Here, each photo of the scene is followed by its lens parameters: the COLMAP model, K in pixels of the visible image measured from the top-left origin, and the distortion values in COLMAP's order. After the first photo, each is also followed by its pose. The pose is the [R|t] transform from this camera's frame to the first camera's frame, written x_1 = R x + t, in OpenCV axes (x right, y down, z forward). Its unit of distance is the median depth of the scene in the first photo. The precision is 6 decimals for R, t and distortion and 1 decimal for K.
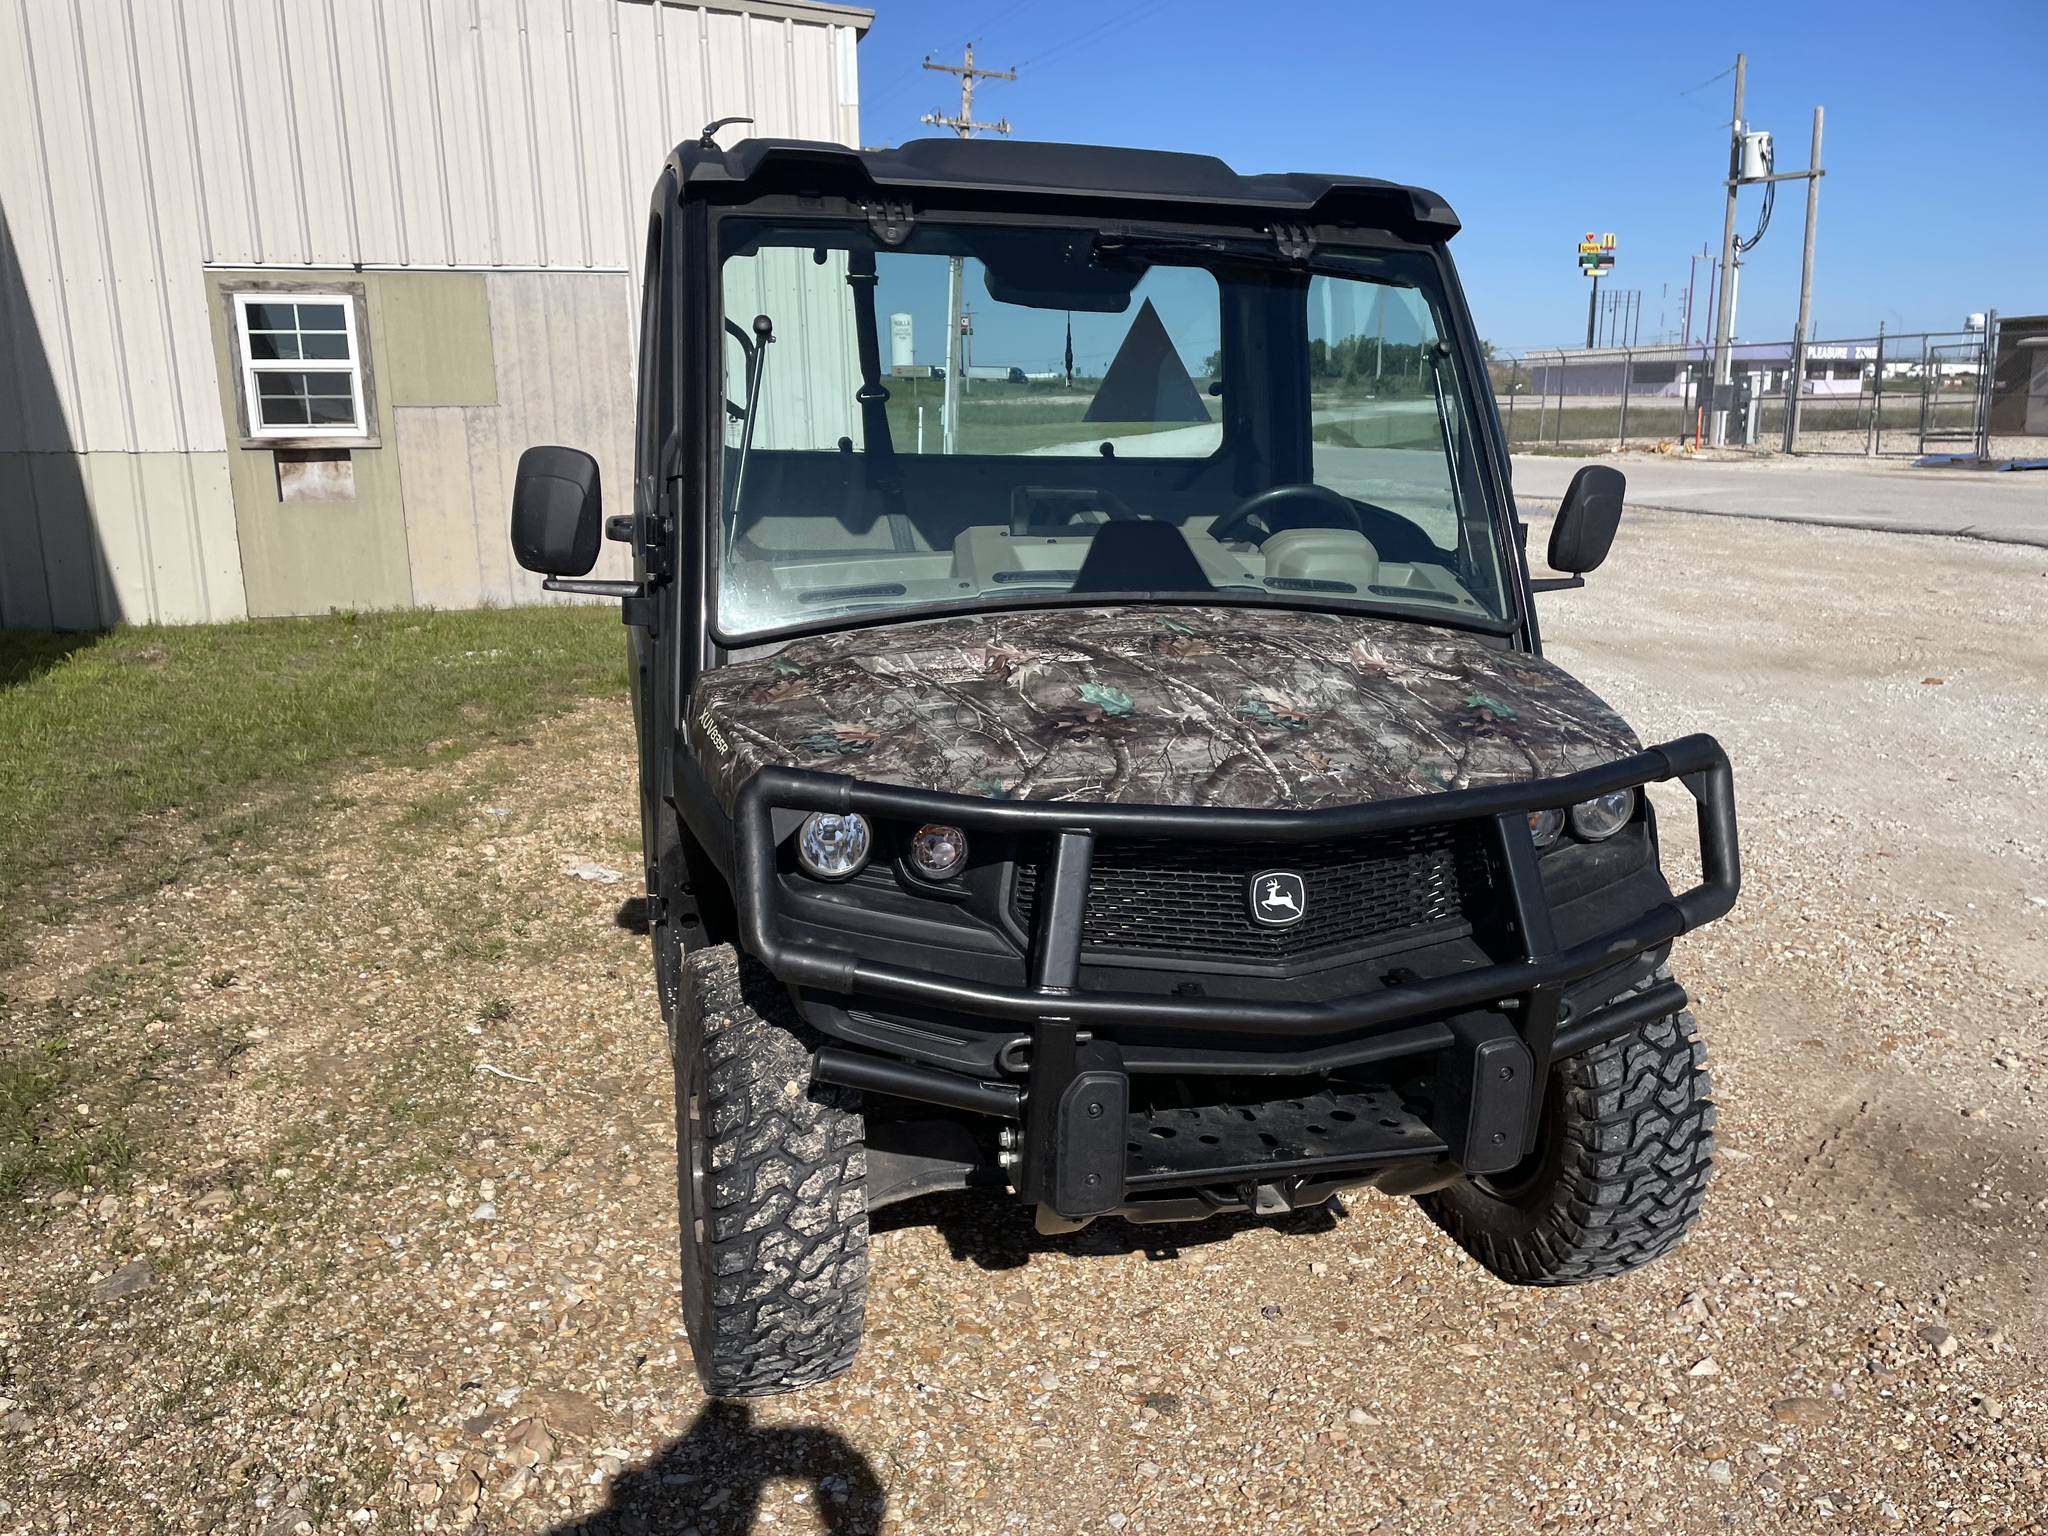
lens RADIAL K [[1565.5, 0, 1013.8], [0, 1565.5, 773.5], [0, 0, 1]] dist [0.022371, -0.014623]
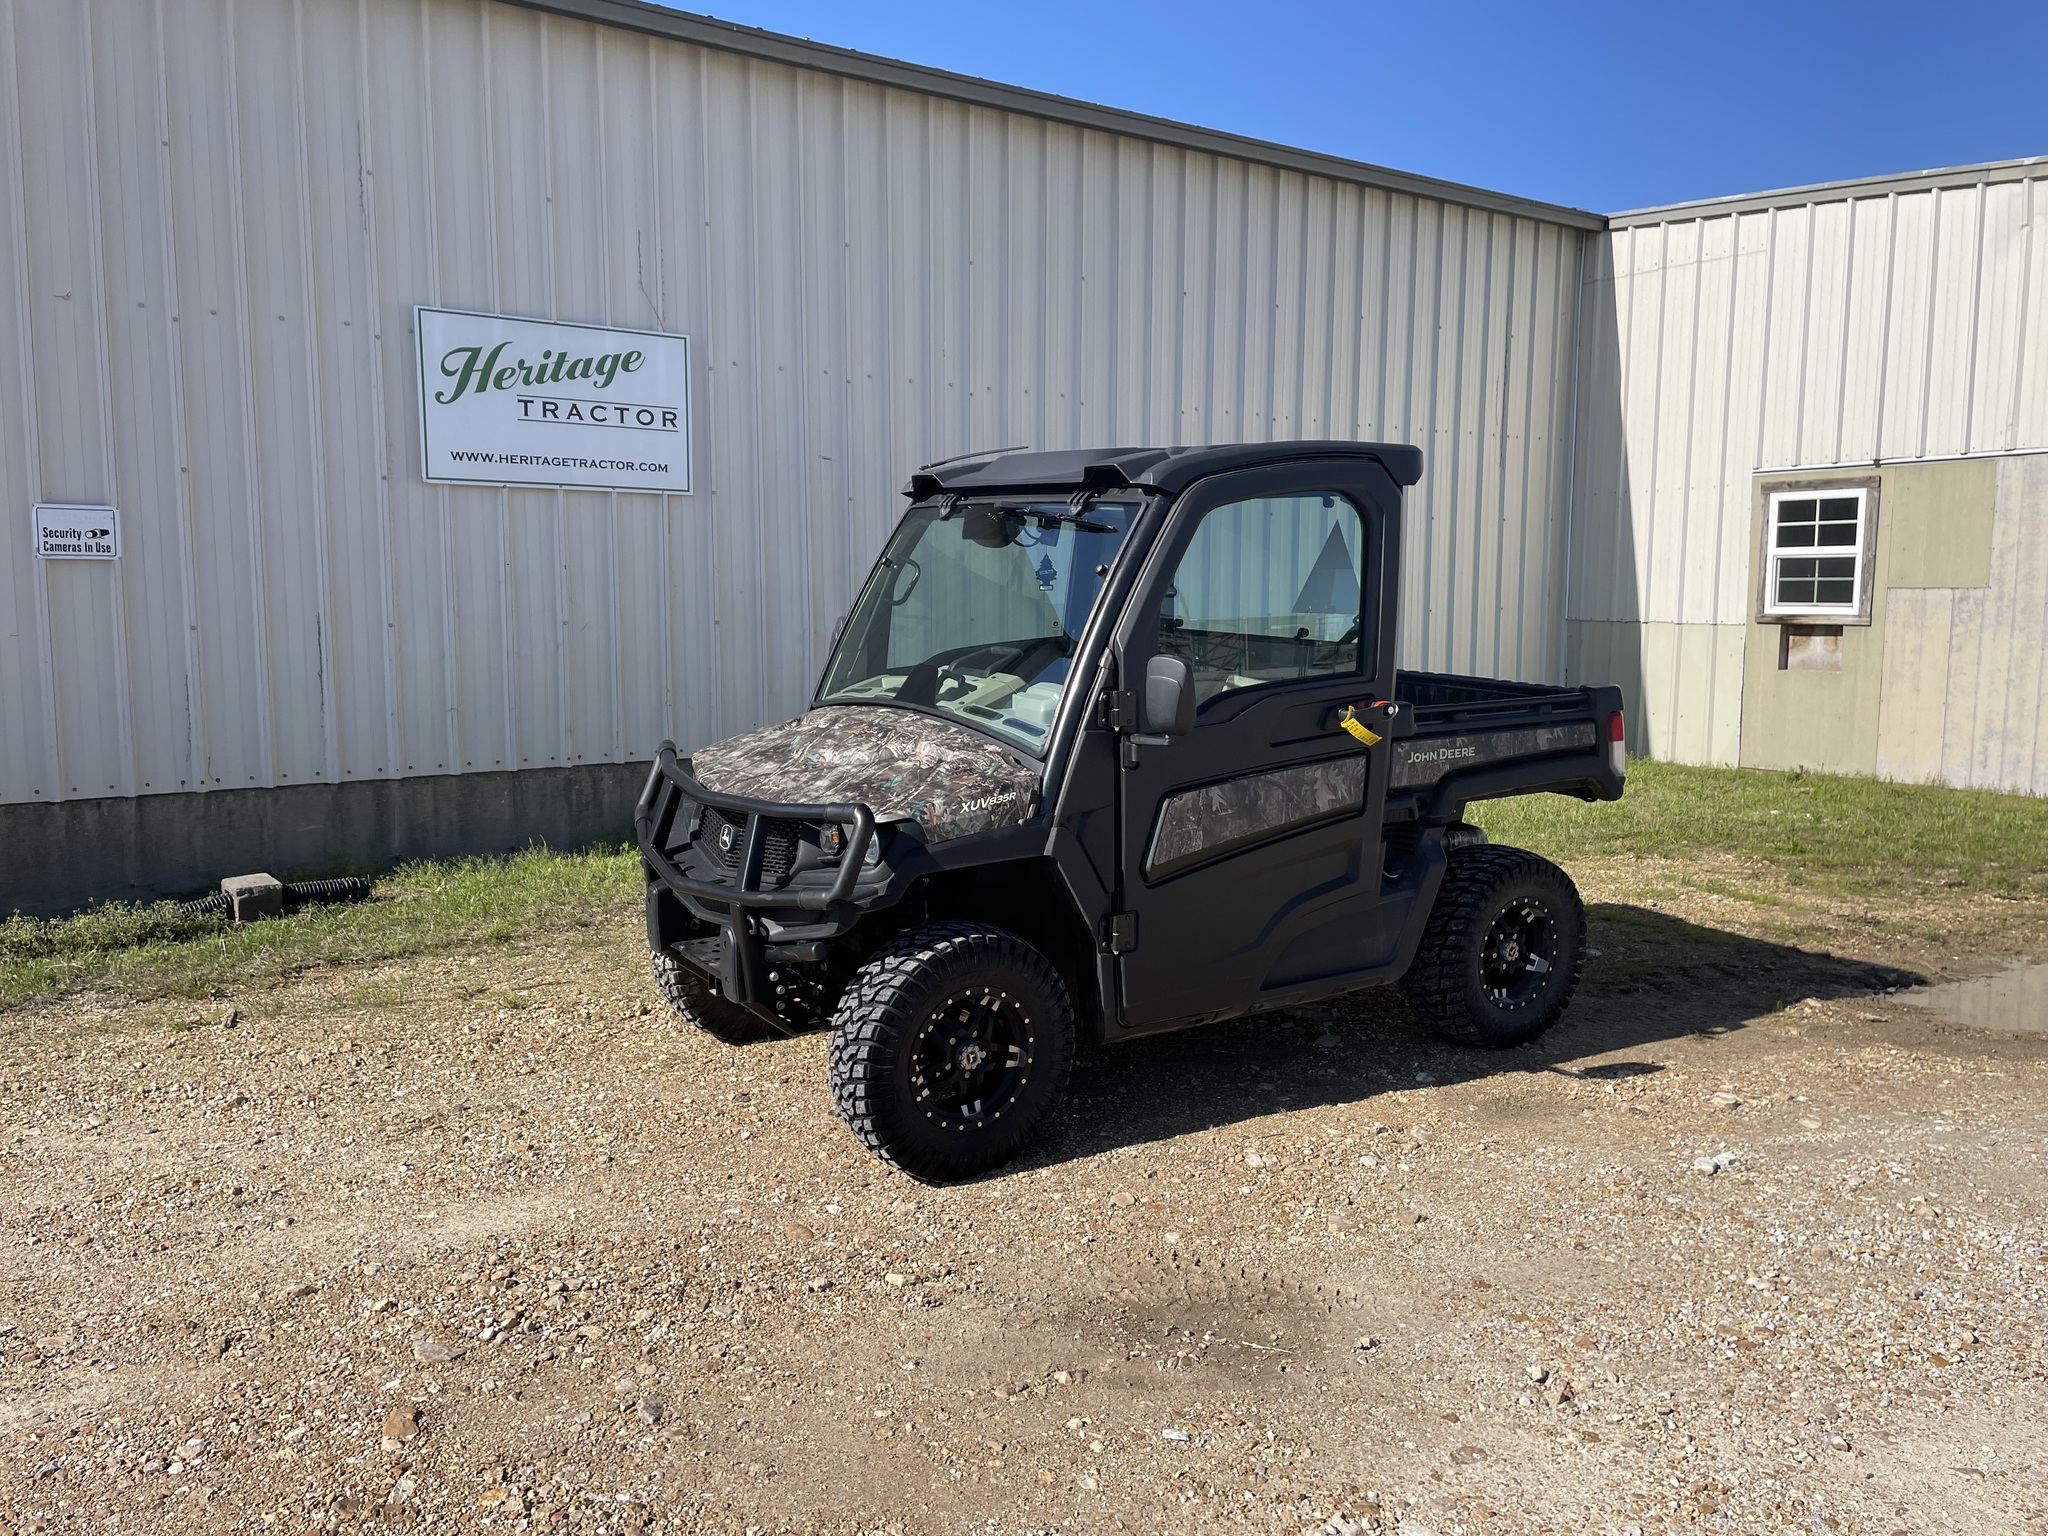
lens RADIAL K [[1540.6, 0, 1015.2], [0, 1540.6, 742.9], [0, 0, 1]] dist [0.100712, -0.129478]
pose [[0.310443, 0.103120, -0.944982, 0.432345], [-0.219424, 0.975026, 0.034314, -0.038344], [0.924921, 0.196700, 0.325317, 0.130590]]
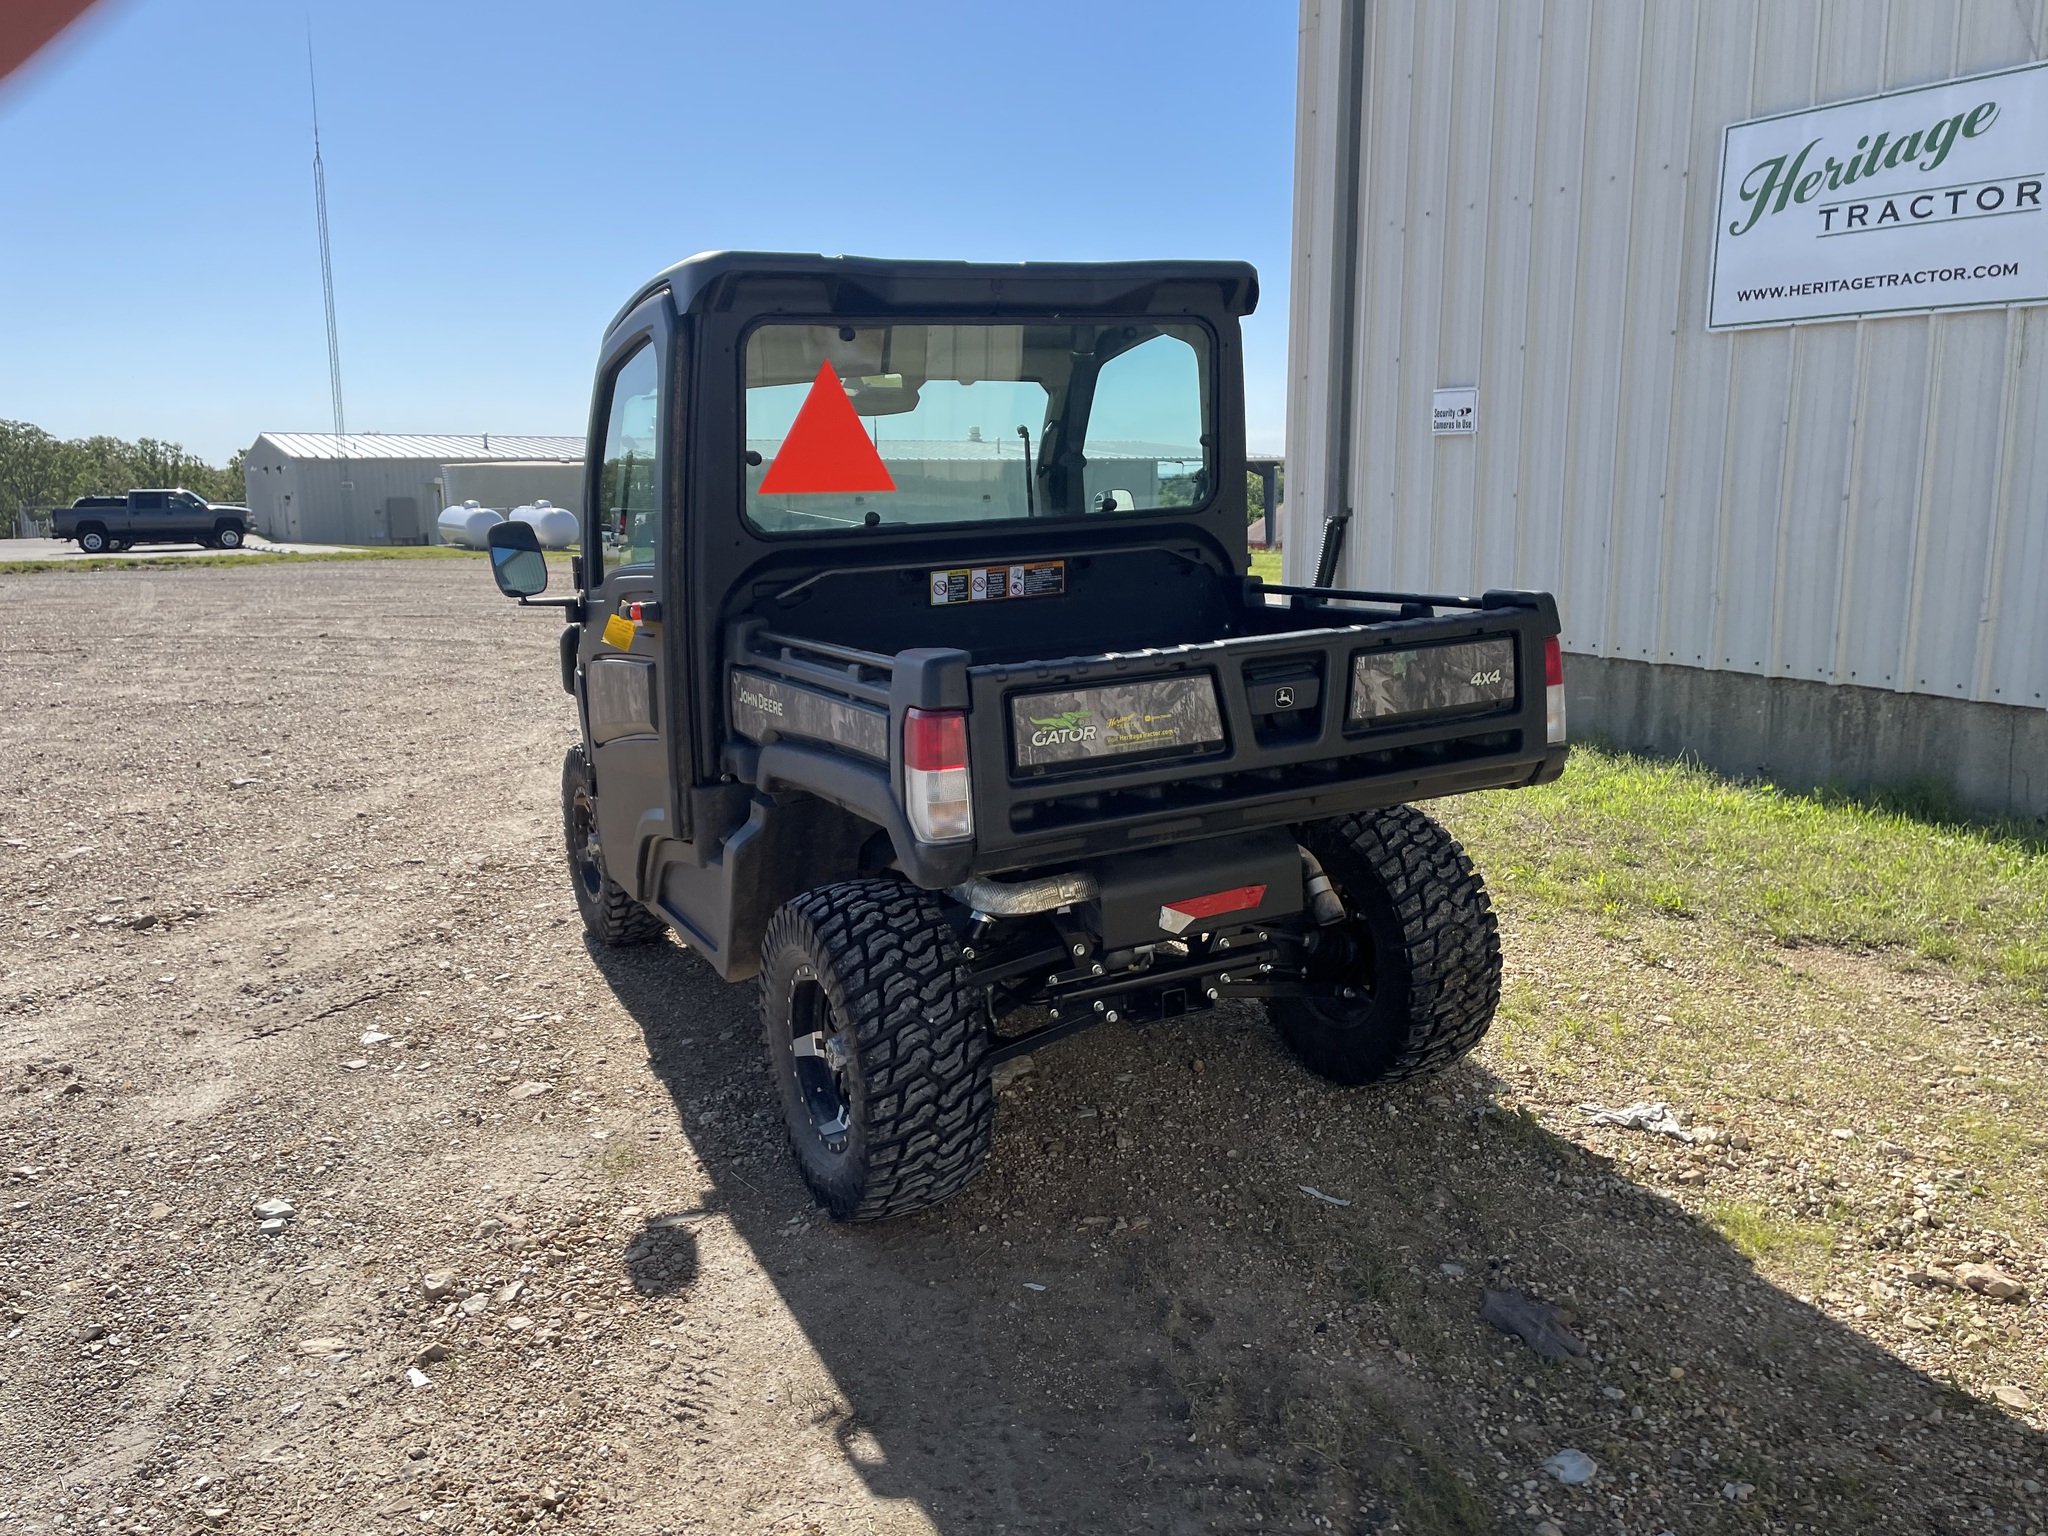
lens RADIAL K [[1540.6, 0, 1001.6], [0, 1540.6, 741.1], [0, 0, 1]] dist [0.100712, -0.129478]
pose [[-0.976617, 0.053392, -0.208253, 0.066553], [-0.032844, 0.920248, 0.389956, -0.160095], [0.212465, 0.387677, -0.896976, 0.676650]]
